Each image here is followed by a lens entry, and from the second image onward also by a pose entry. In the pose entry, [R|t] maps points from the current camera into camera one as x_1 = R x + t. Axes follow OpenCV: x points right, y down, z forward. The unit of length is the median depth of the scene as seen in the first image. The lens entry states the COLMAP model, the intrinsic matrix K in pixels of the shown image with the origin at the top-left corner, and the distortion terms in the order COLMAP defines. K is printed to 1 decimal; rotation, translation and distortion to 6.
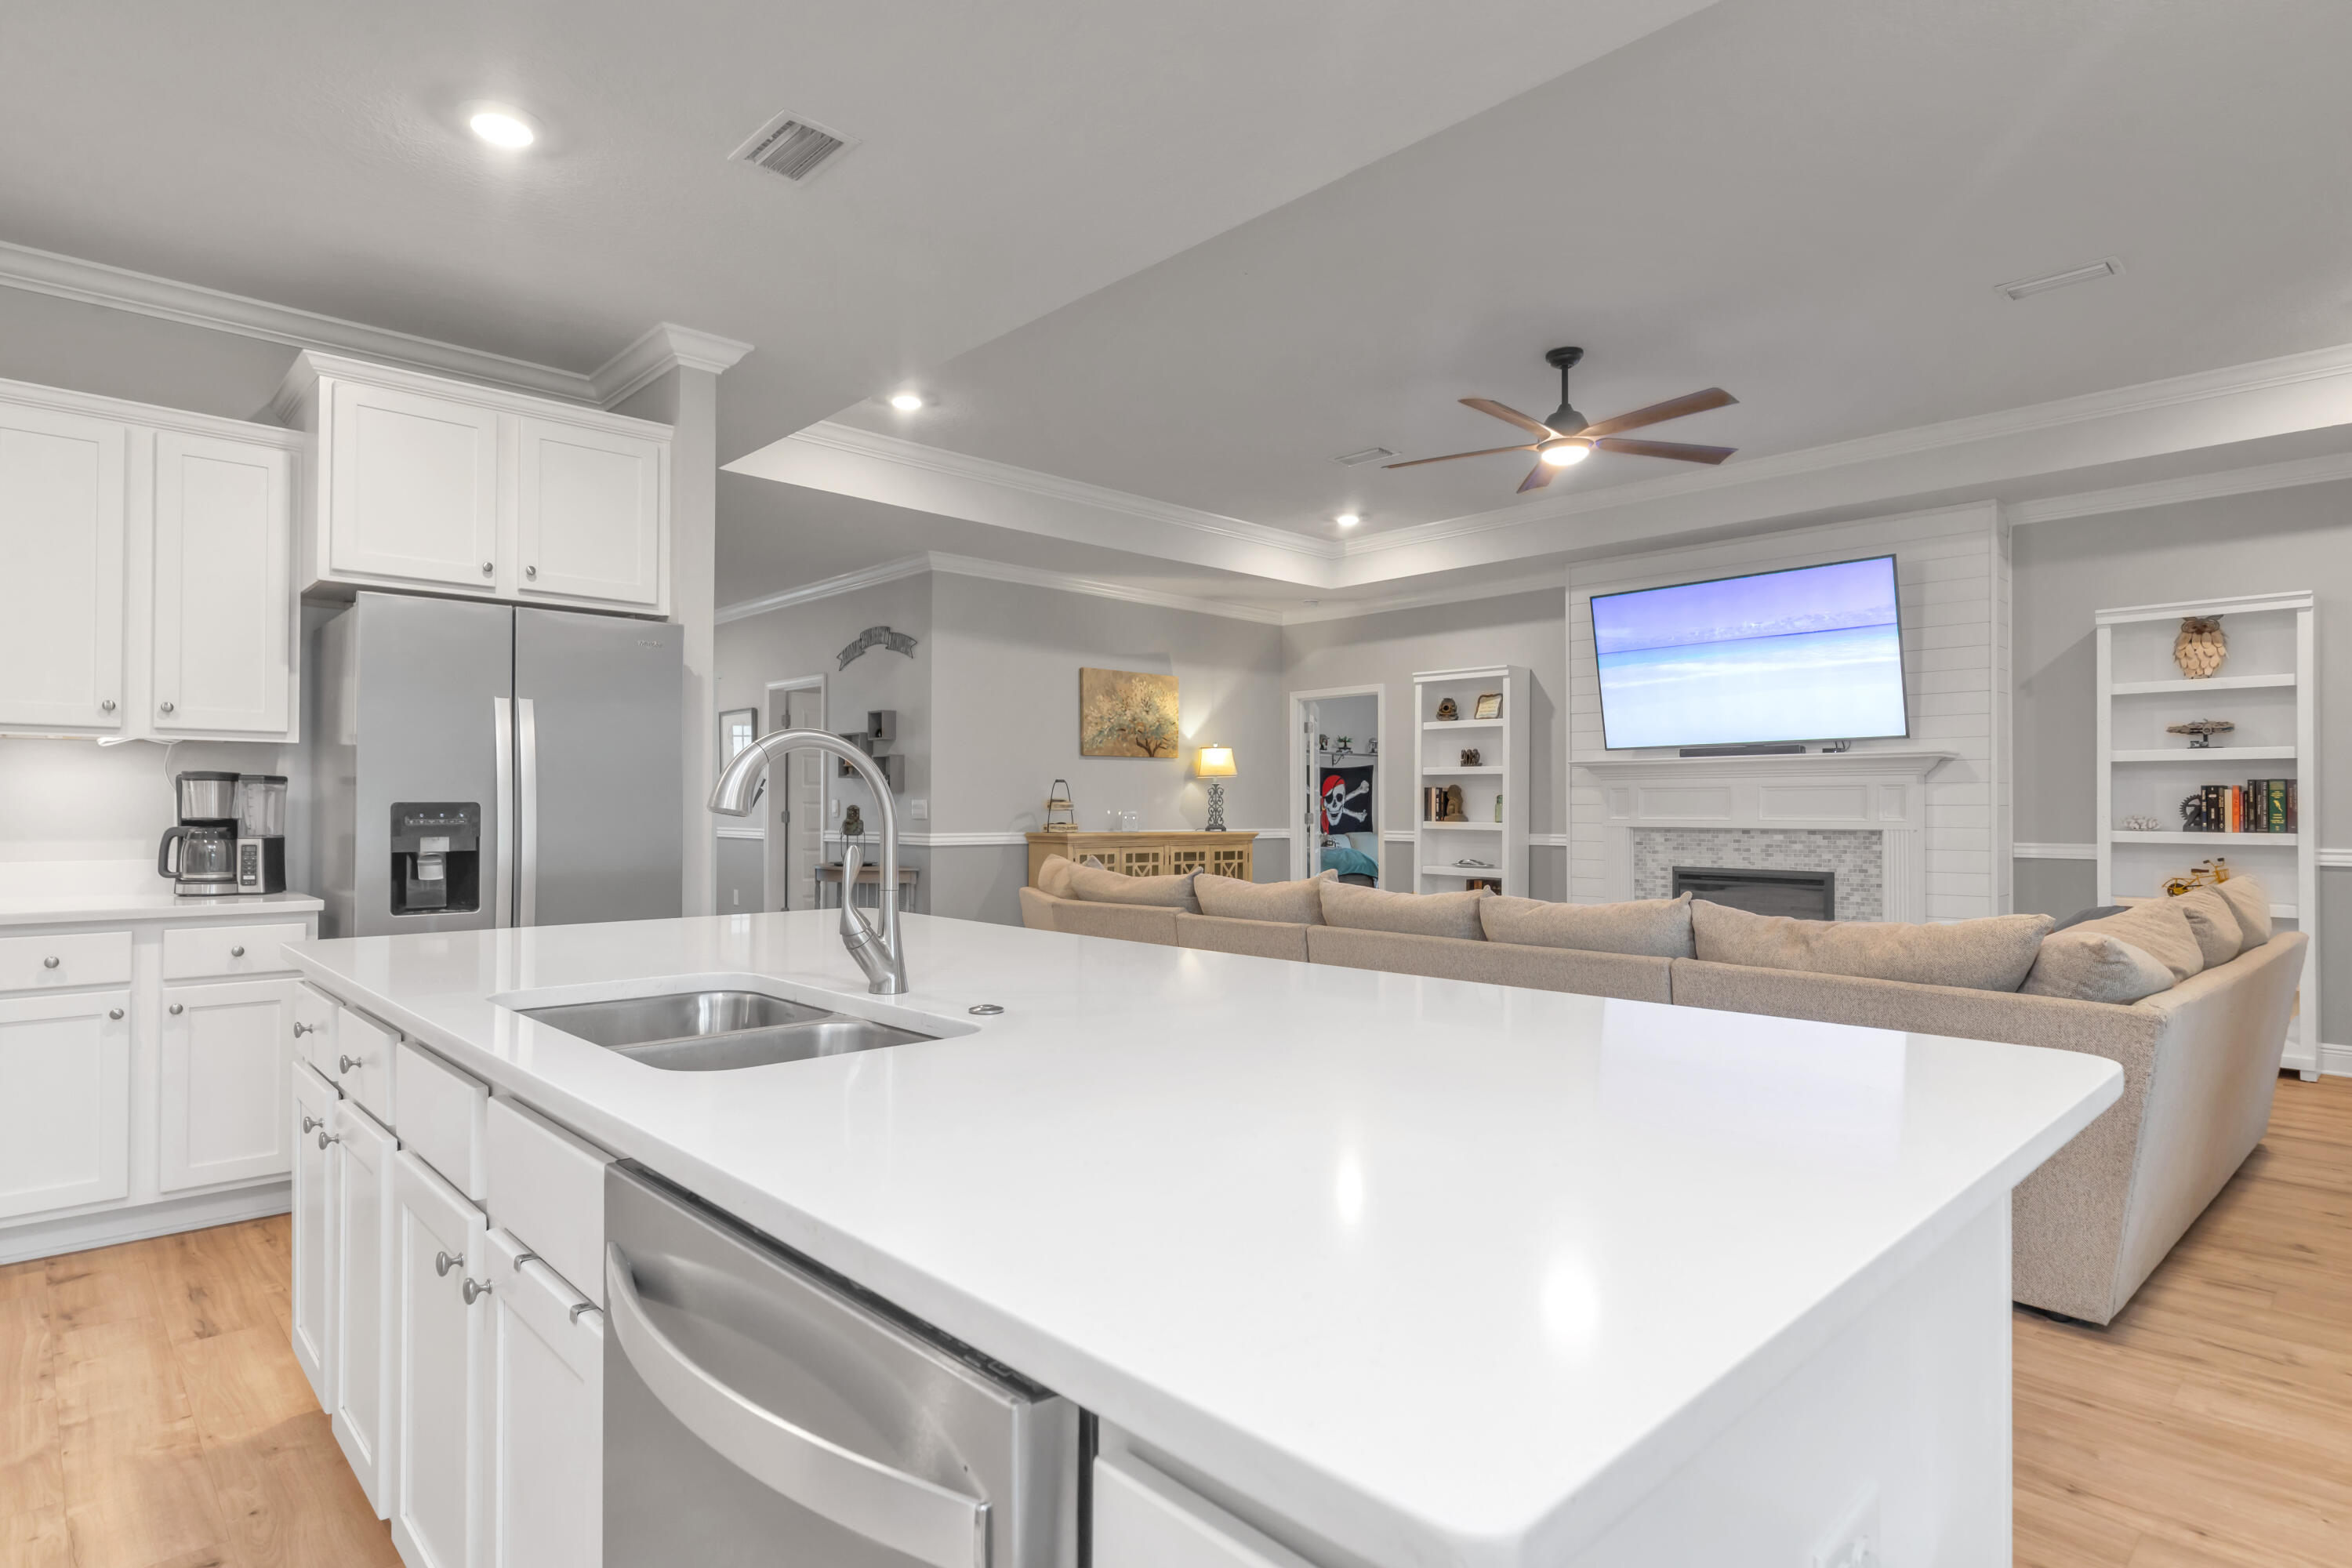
lens RADIAL K [[1232.5, 0, 1164.0], [0, 1232.5, 797.7], [0, 0, 1]] dist [0.001764, -0.000815]
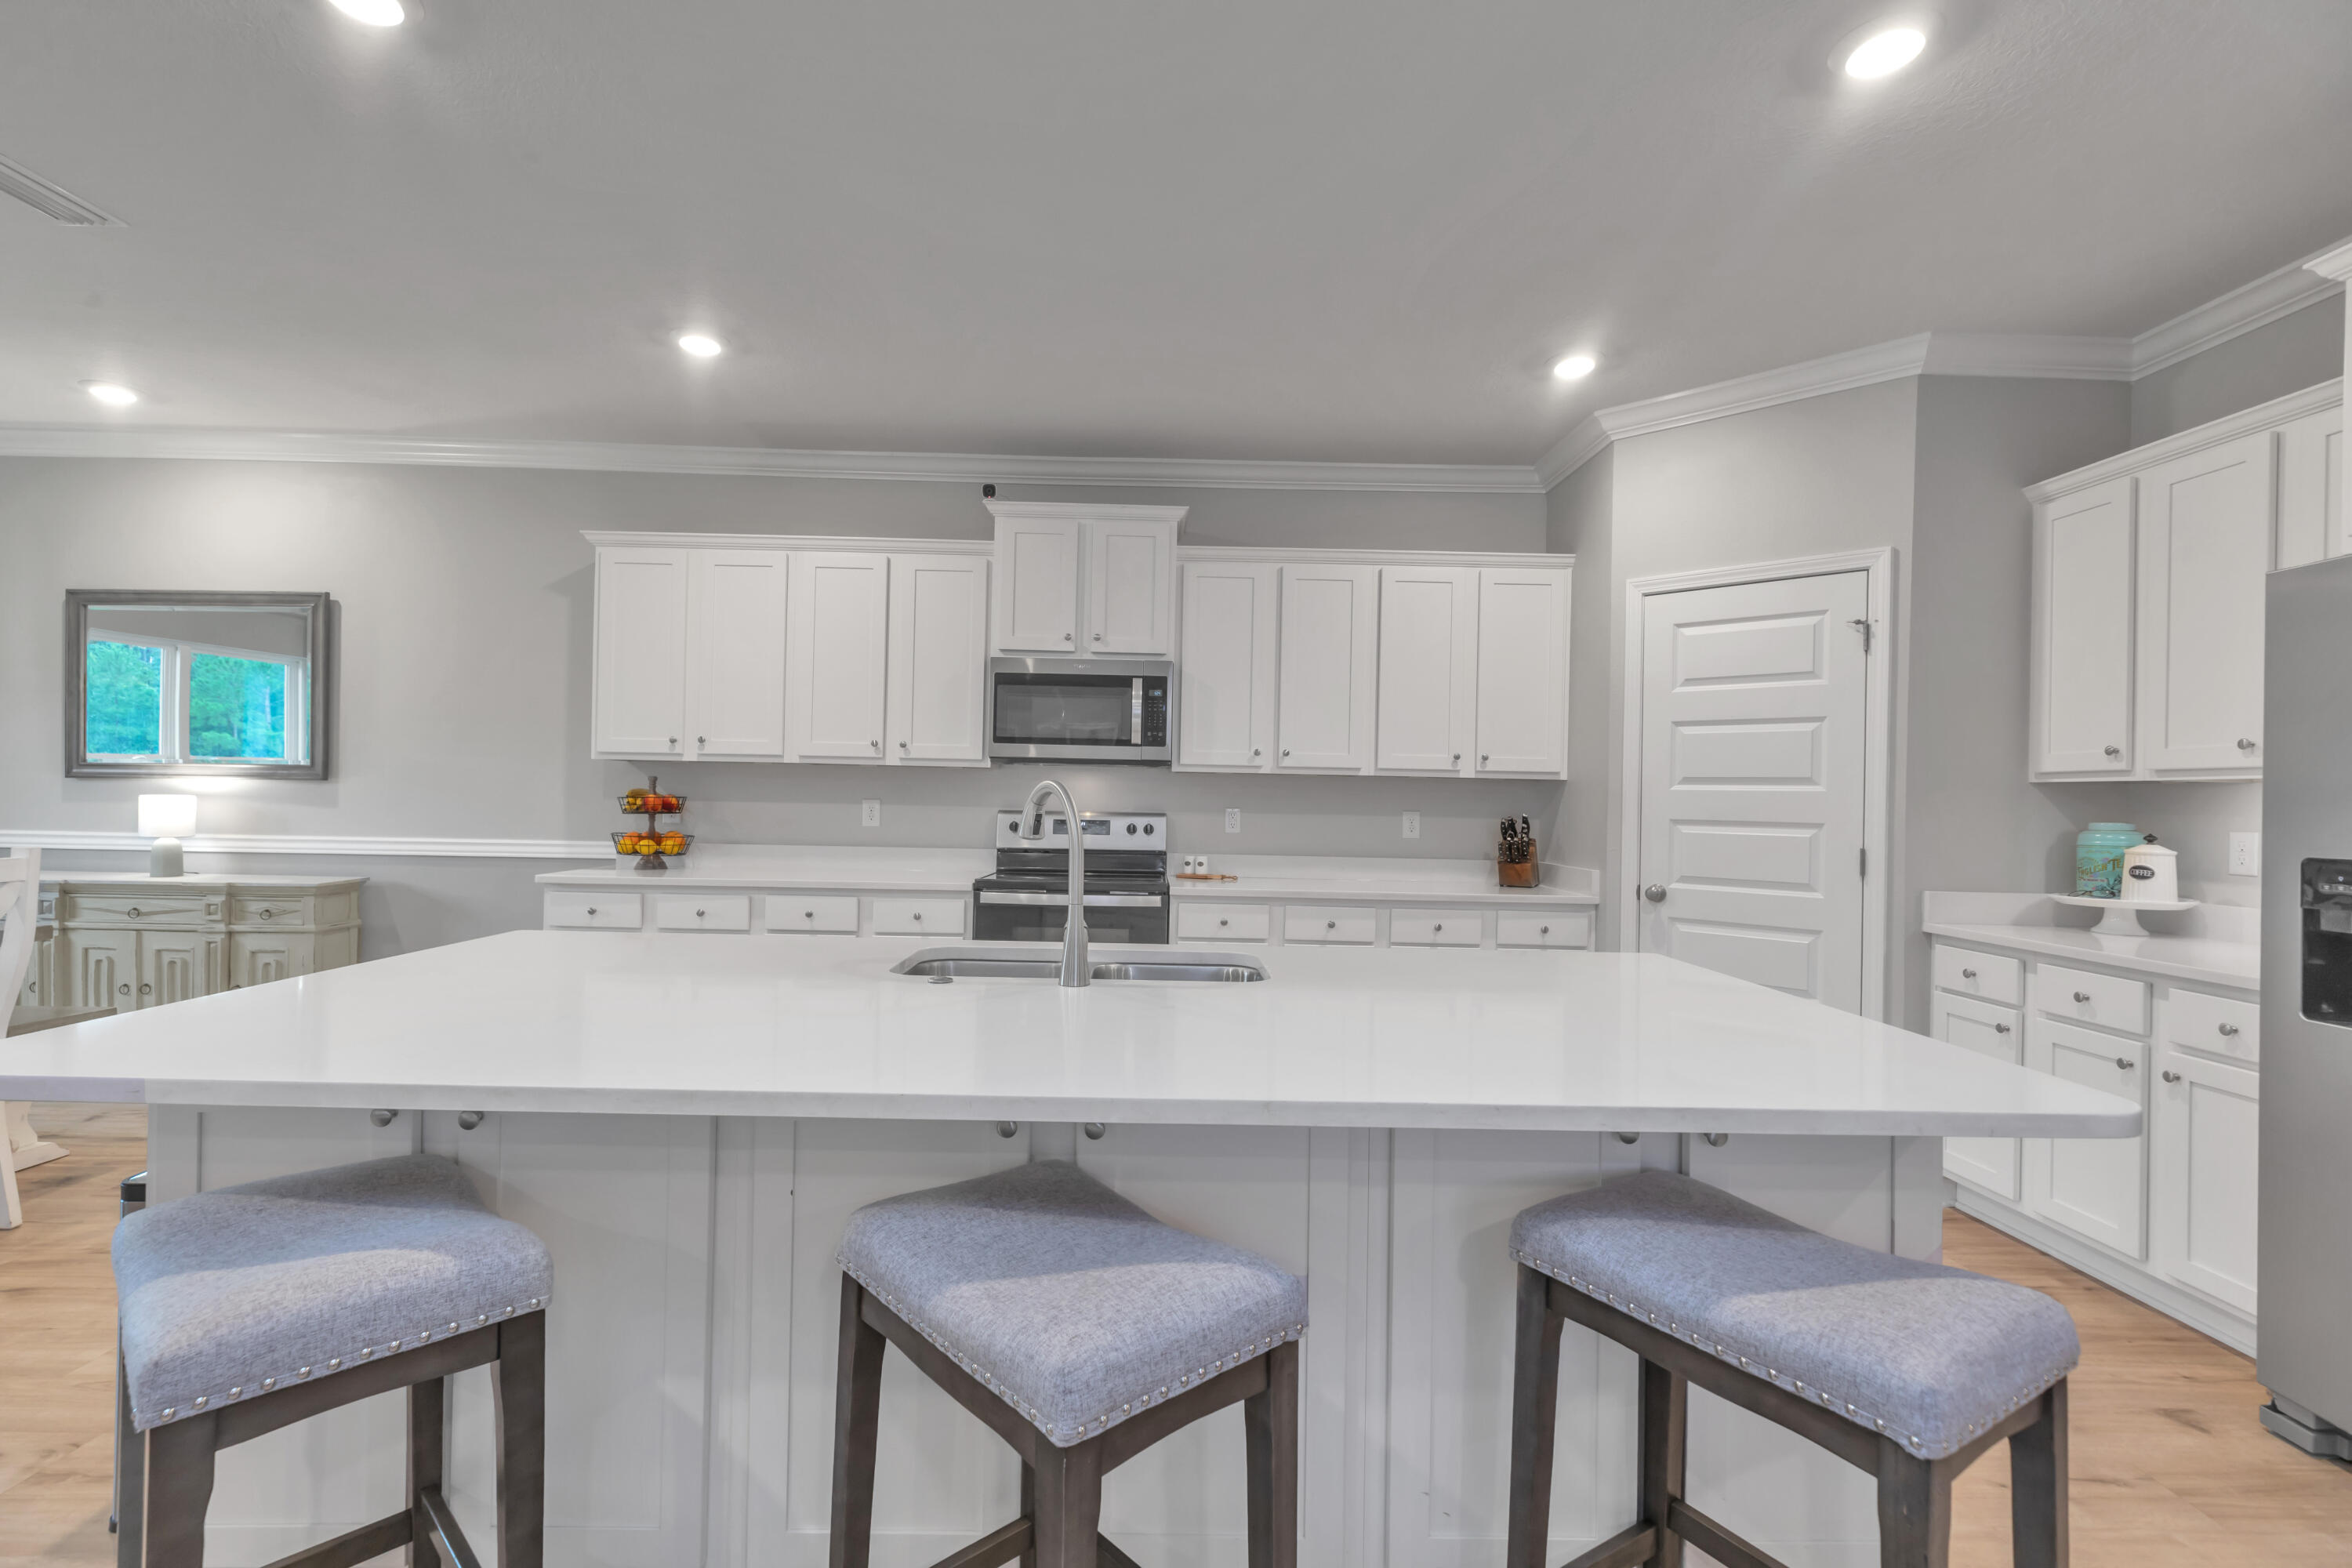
lens RADIAL K [[1053.9, 0, 1160.1], [0, 1053.9, 797.8], [0, 0, 1]] dist [0.005890, -0.000832]
pose [[-0.677836, -0.017405, -0.735007, 0.138512], [-0.018263, 0.999810, -0.006833, -0.007545], [0.734987, 0.008792, -0.678025, 0.480131]]
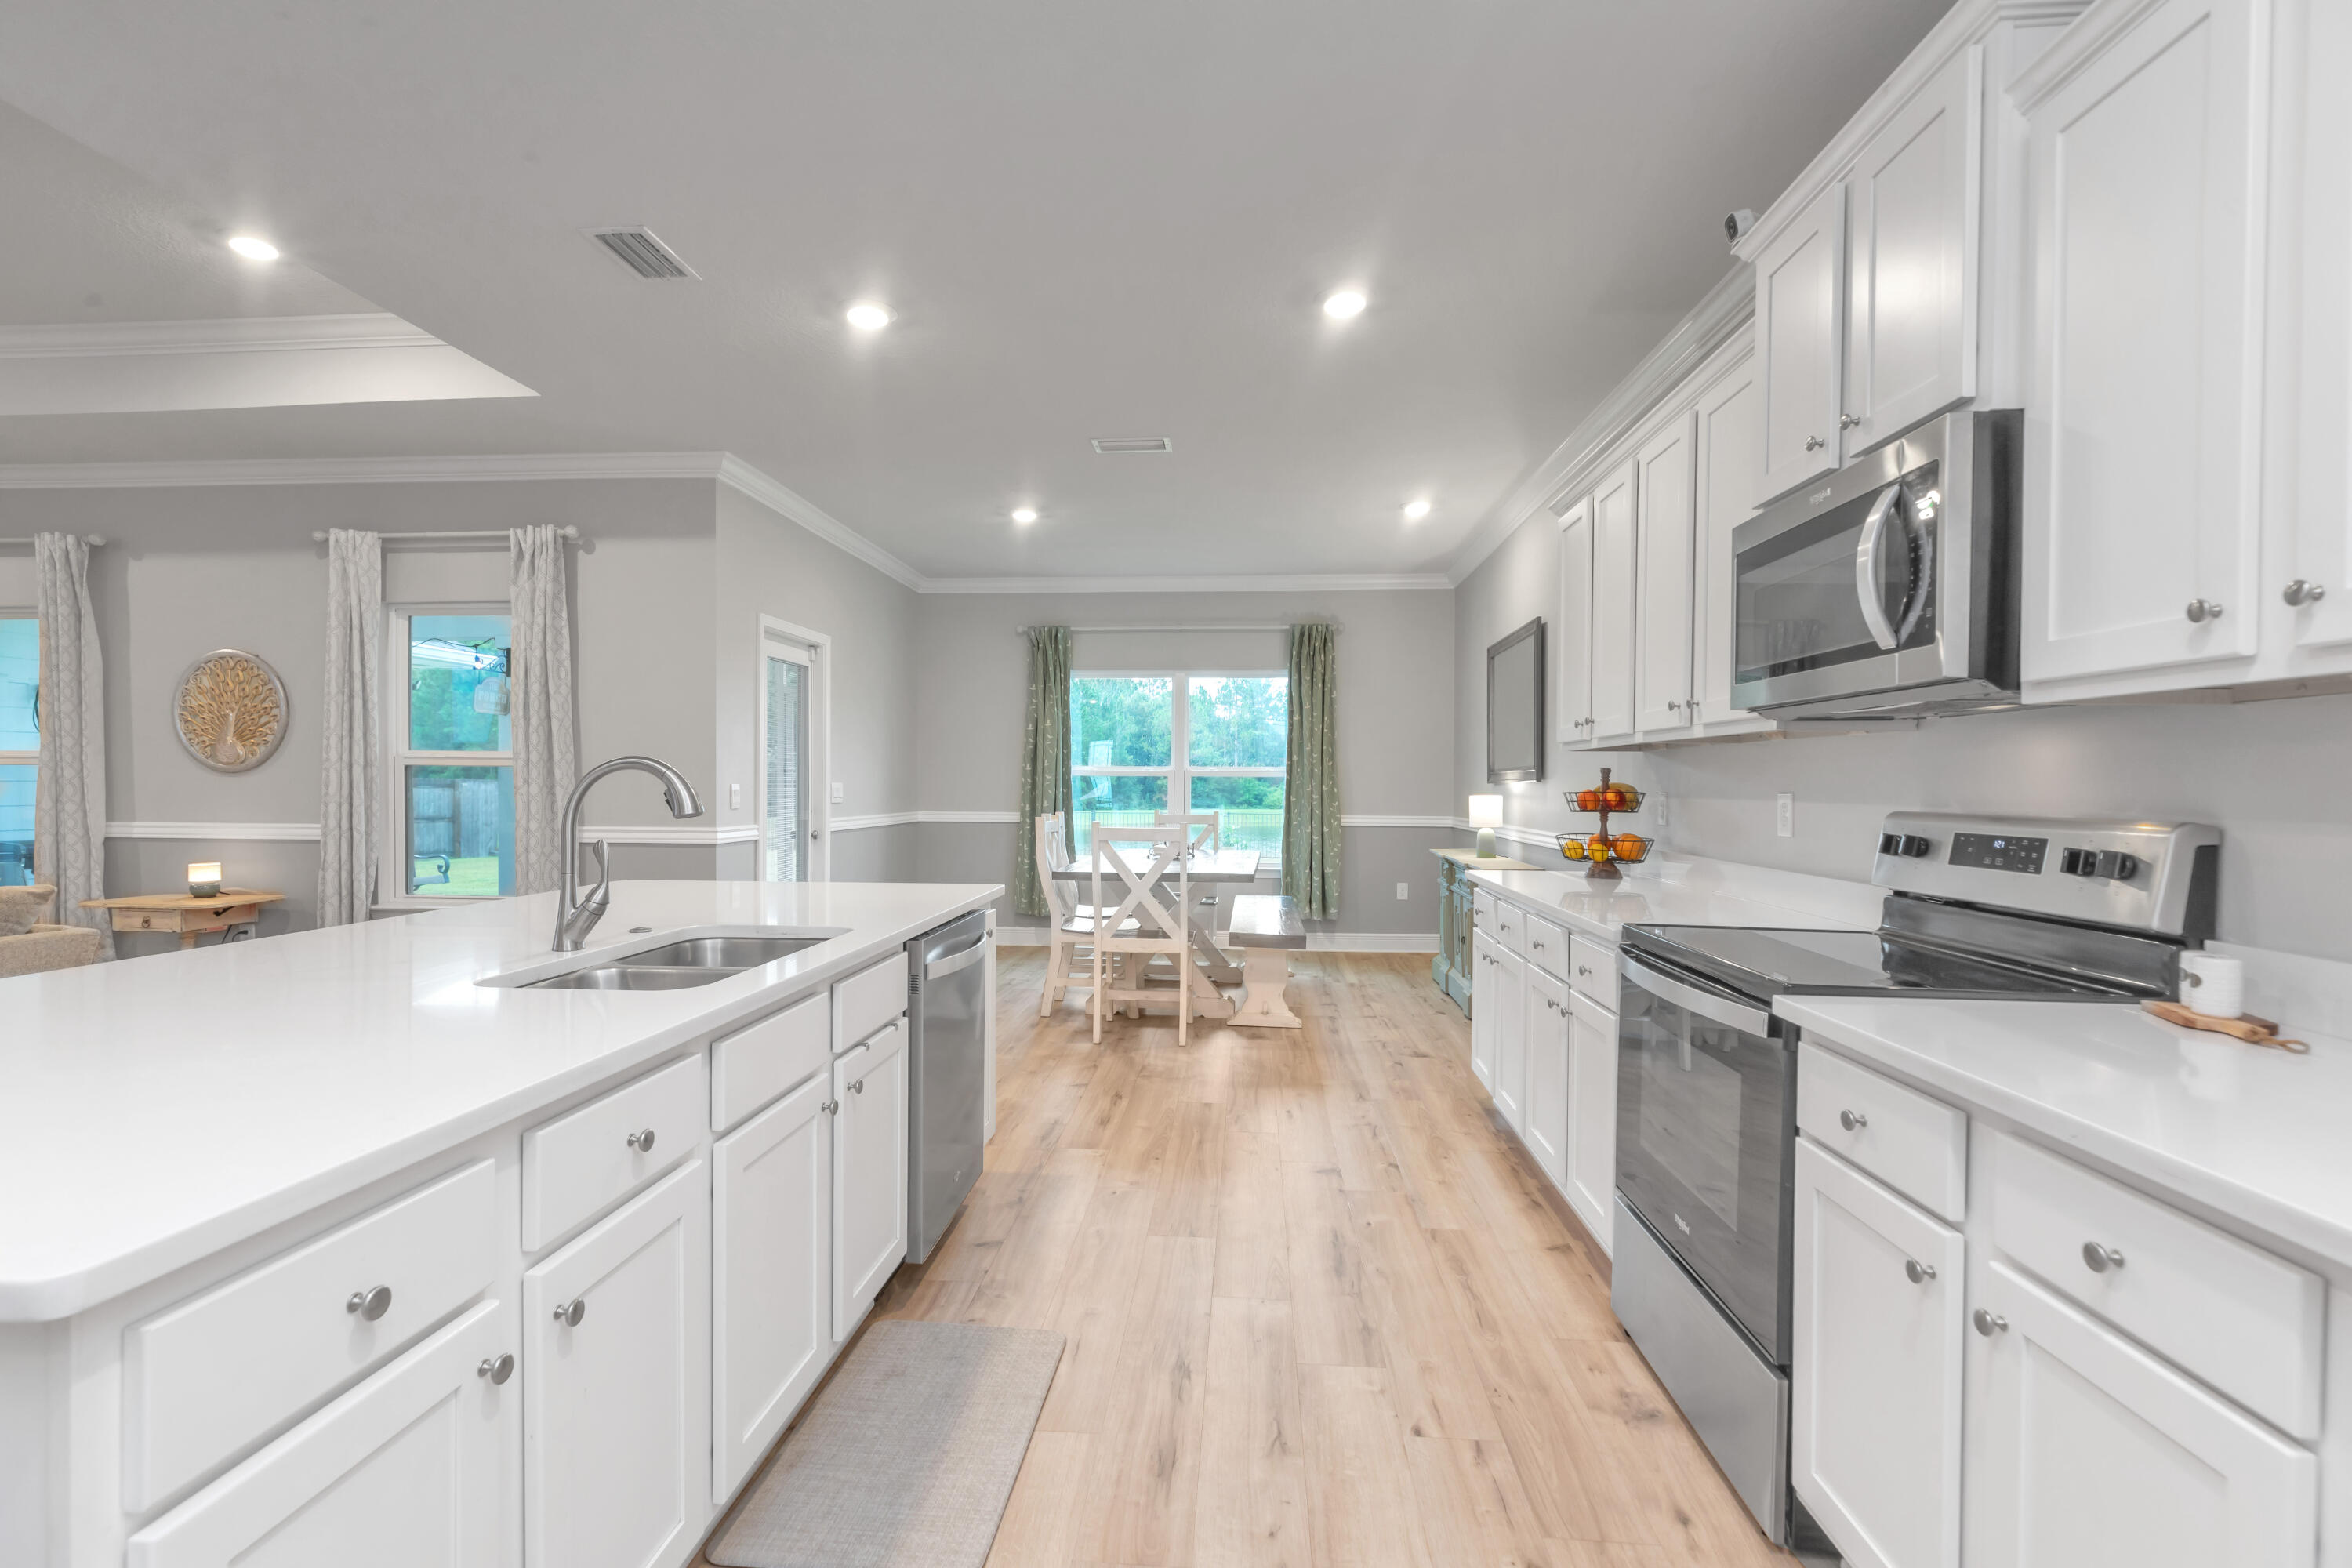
lens RADIAL K [[1053.9, 0, 1161.4], [0, 1053.9, 795.1], [0, 0, 1]] dist [0.005890, -0.000832]
pose [[-0.669730, -0.016510, 0.742421, -0.399329], [-0.012711, 0.999861, 0.010768, -0.008231], [-0.742496, -0.002226, -0.669847, 0.344797]]
